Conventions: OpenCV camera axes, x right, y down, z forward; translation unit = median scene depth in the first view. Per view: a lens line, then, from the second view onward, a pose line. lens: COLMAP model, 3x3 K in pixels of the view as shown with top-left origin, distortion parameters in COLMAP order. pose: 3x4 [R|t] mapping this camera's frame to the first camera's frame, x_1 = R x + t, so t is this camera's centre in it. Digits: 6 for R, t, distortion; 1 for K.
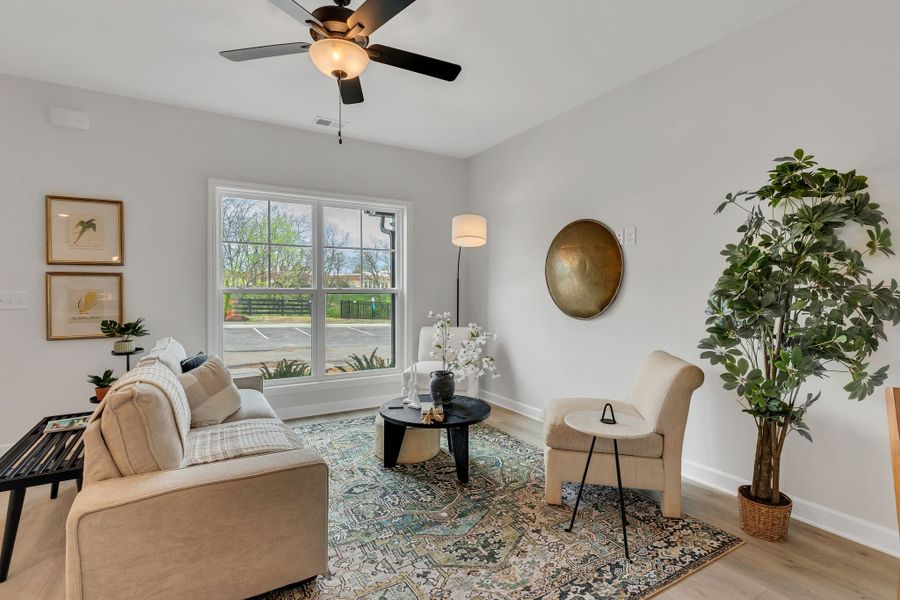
lens RADIAL K [[439.3, 0, 457.4], [0, 439.3, 294.4], [0, 0, 1]] dist [0.003570, 0.000004]
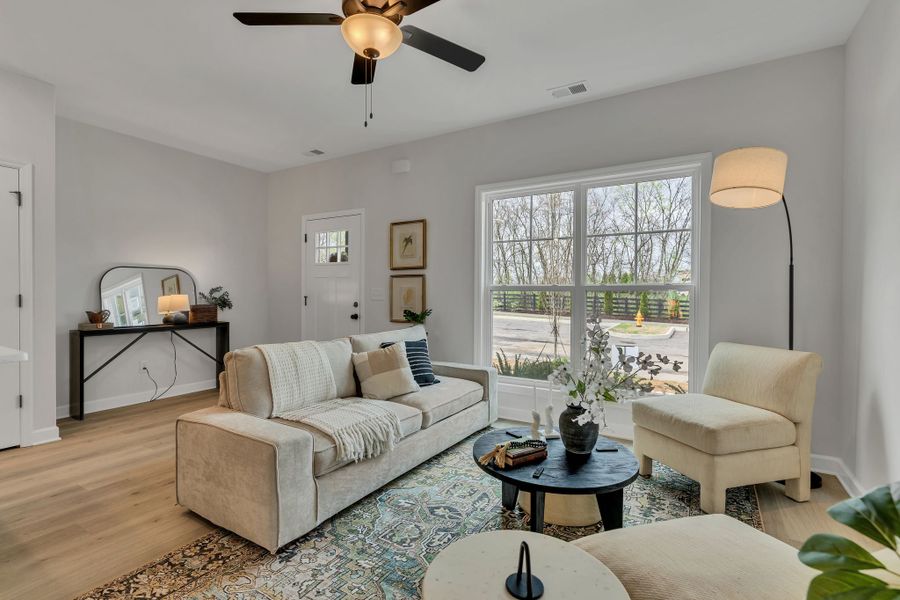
lens RADIAL K [[439.3, 0, 453.9], [0, 439.3, 296.9], [0, 0, 1]] dist [0.003570, 0.000004]
pose [[0.451182, 0.009591, -0.892380, 0.481789], [-0.010786, 0.999928, 0.005294, 0.011205], [0.892367, 0.007237, 0.451253, 0.535497]]
